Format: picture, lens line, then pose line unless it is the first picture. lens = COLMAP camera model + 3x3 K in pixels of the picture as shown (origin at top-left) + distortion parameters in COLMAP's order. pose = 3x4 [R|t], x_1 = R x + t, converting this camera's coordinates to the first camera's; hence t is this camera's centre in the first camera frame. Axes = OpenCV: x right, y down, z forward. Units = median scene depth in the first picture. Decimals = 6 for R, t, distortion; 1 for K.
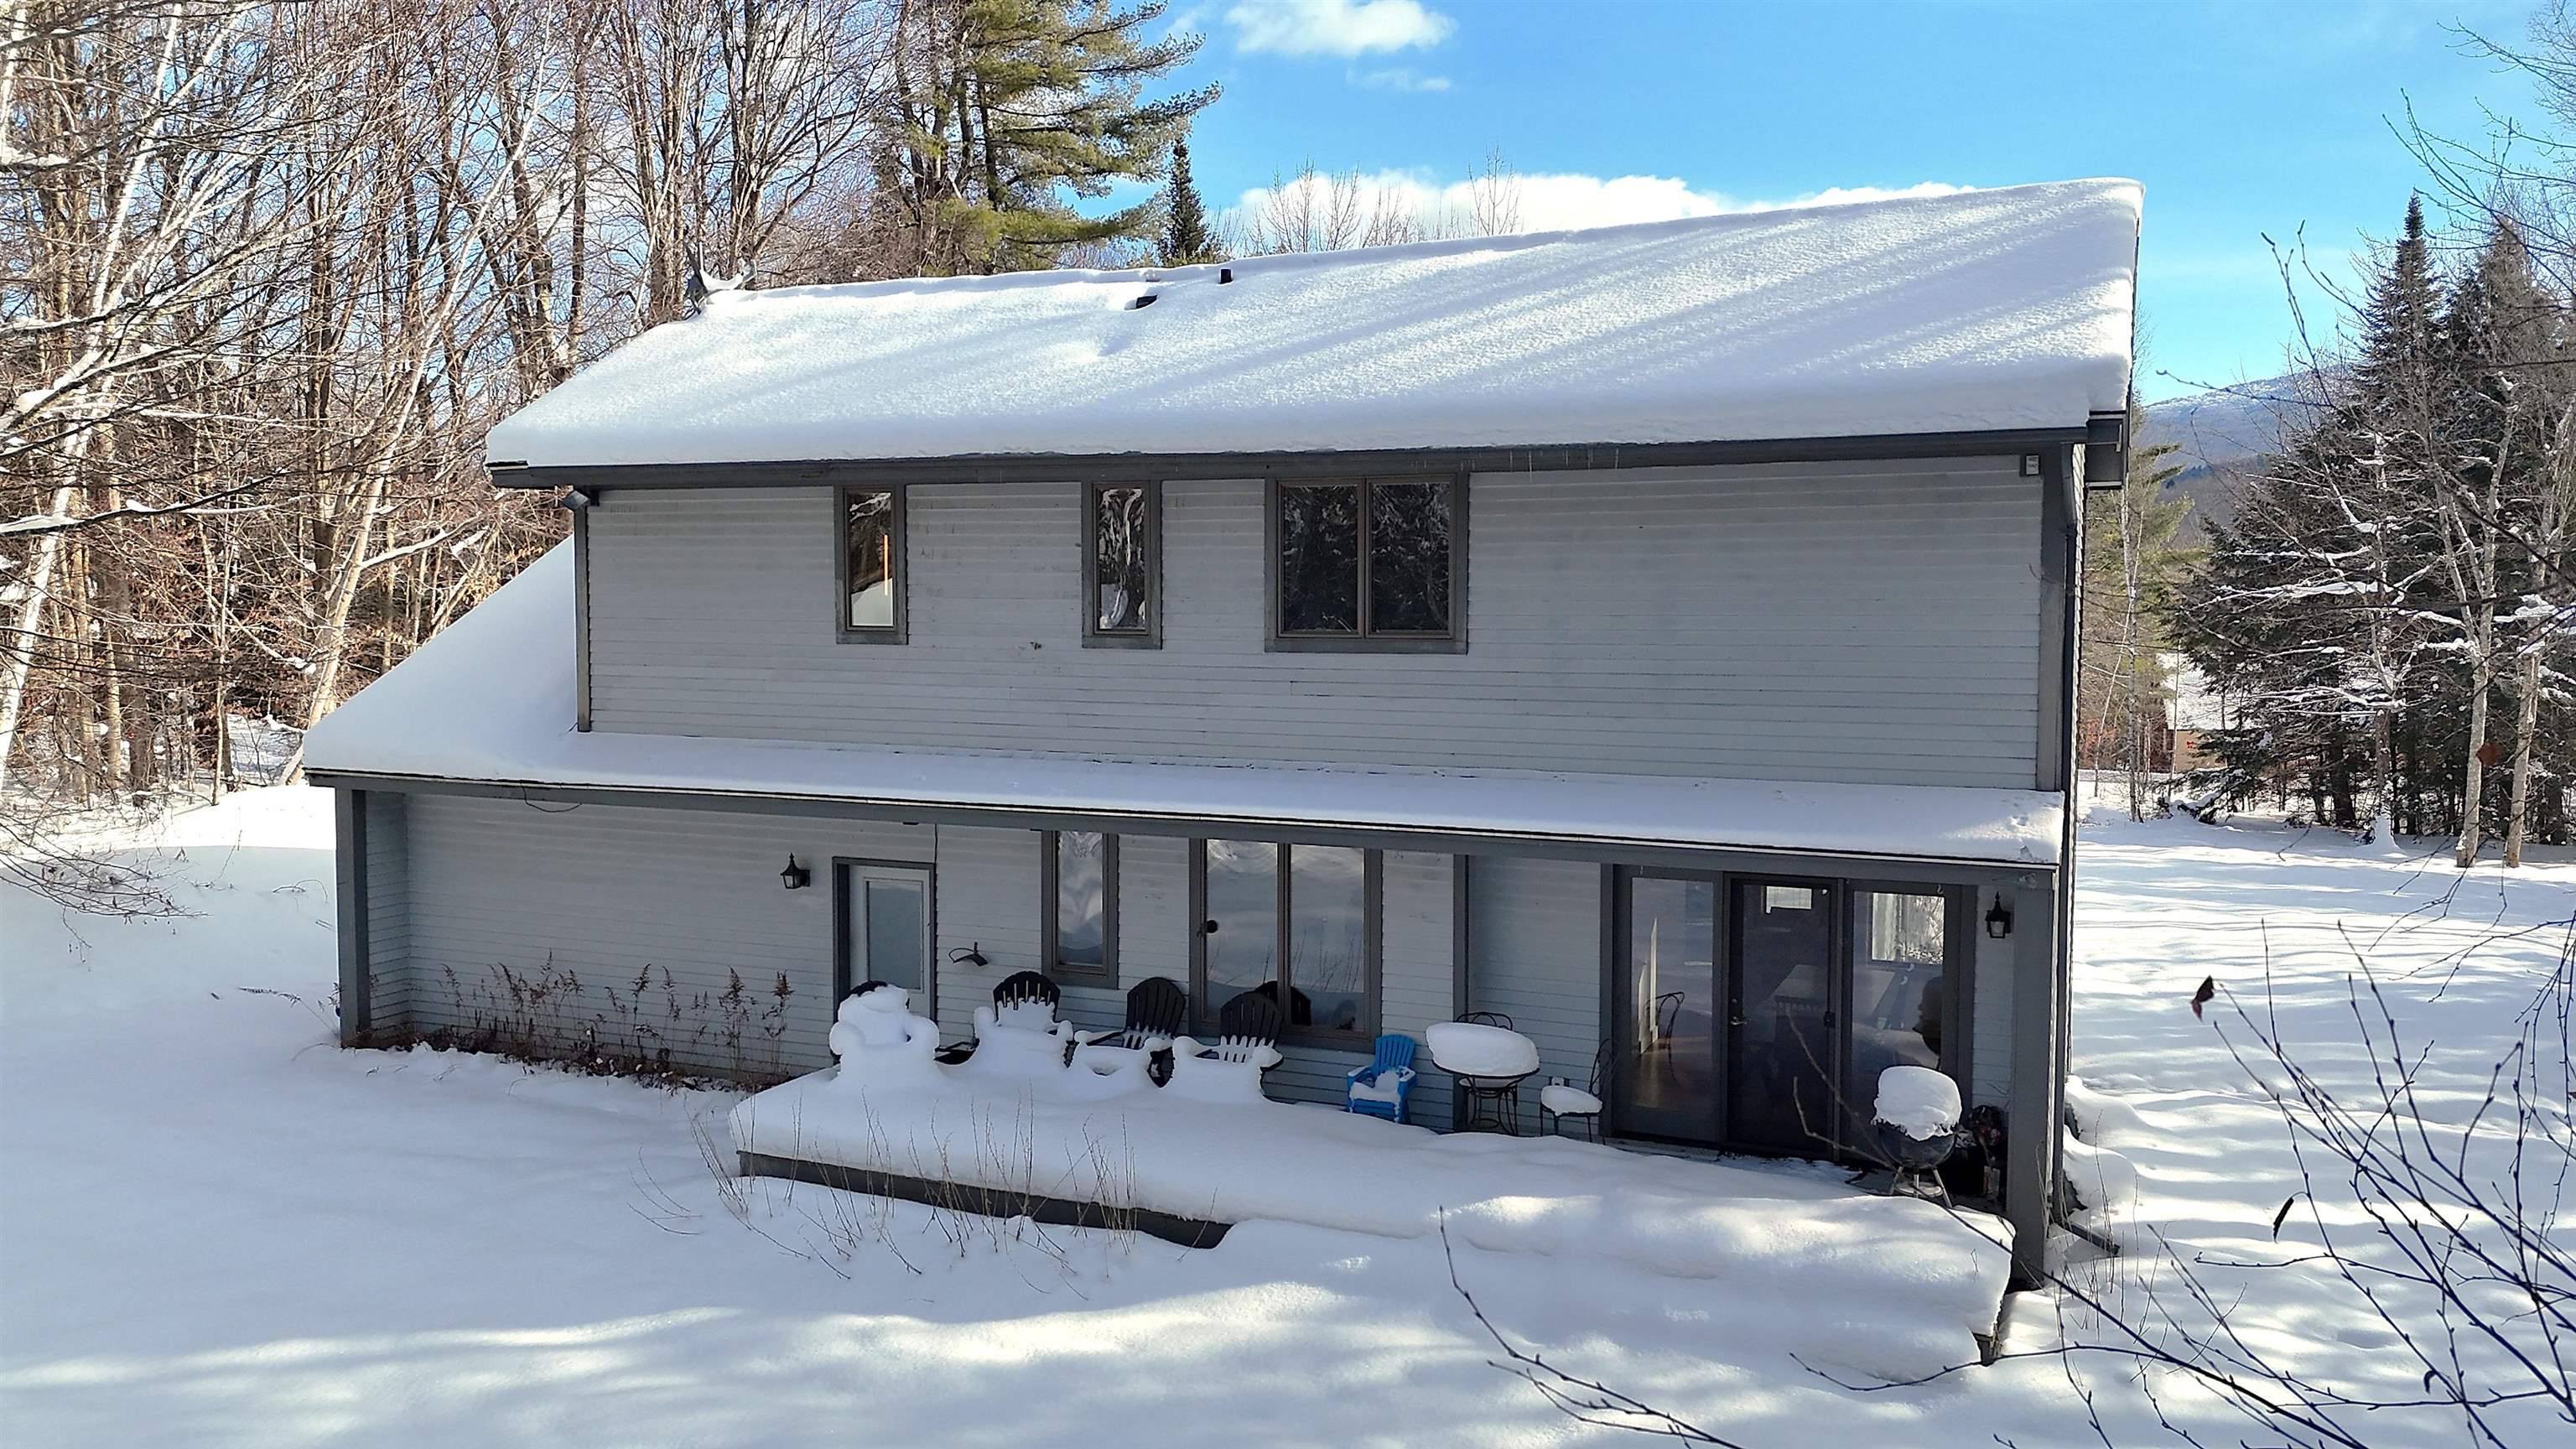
lens RADIAL K [[1726.6, 0, 1288.0], [0, 1726.6, 724.5], [0, 0, 1]] dist [-0.000299, -0.000605]
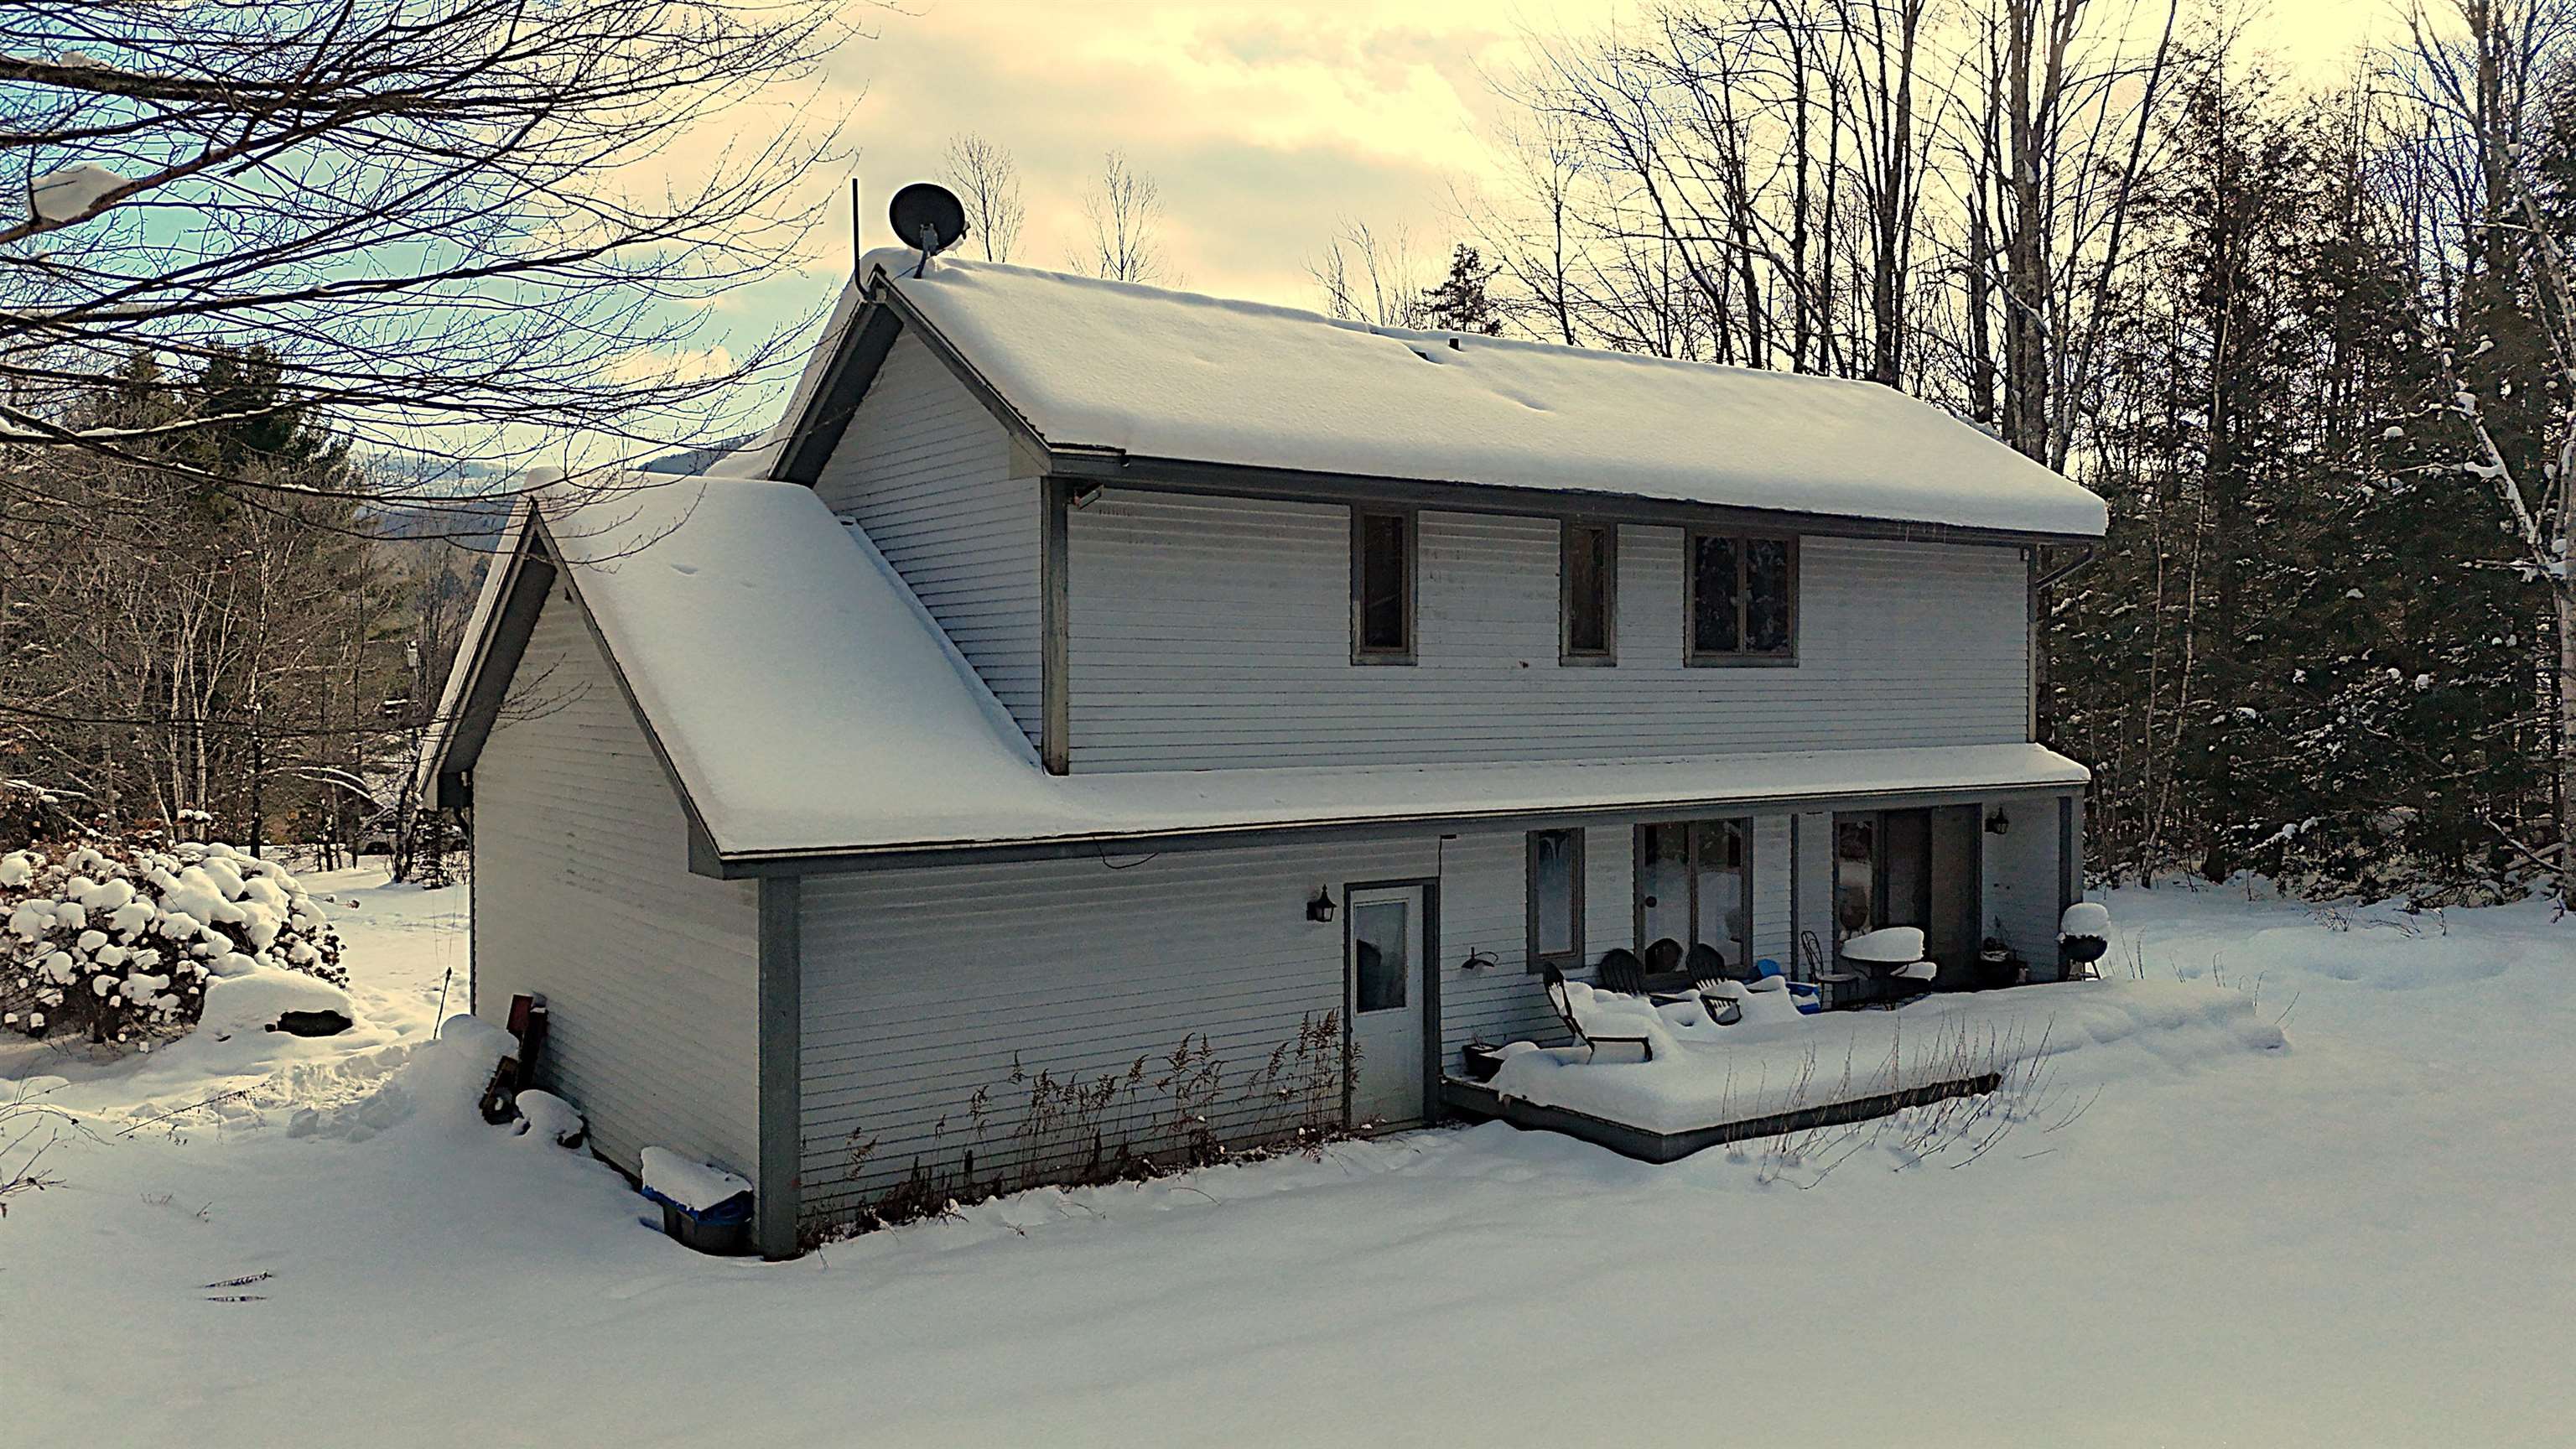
lens RADIAL K [[1925.5, 0, 1288.0], [0, 1925.5, 724.5], [0, 0, 1]] dist [0.045400, 0.000094]
pose [[0.552949, -0.039851, 0.832261, -1.244105], [0.038515, 0.999010, 0.022246, -0.040893], [-0.832324, 0.019753, 0.553937, 0.443667]]
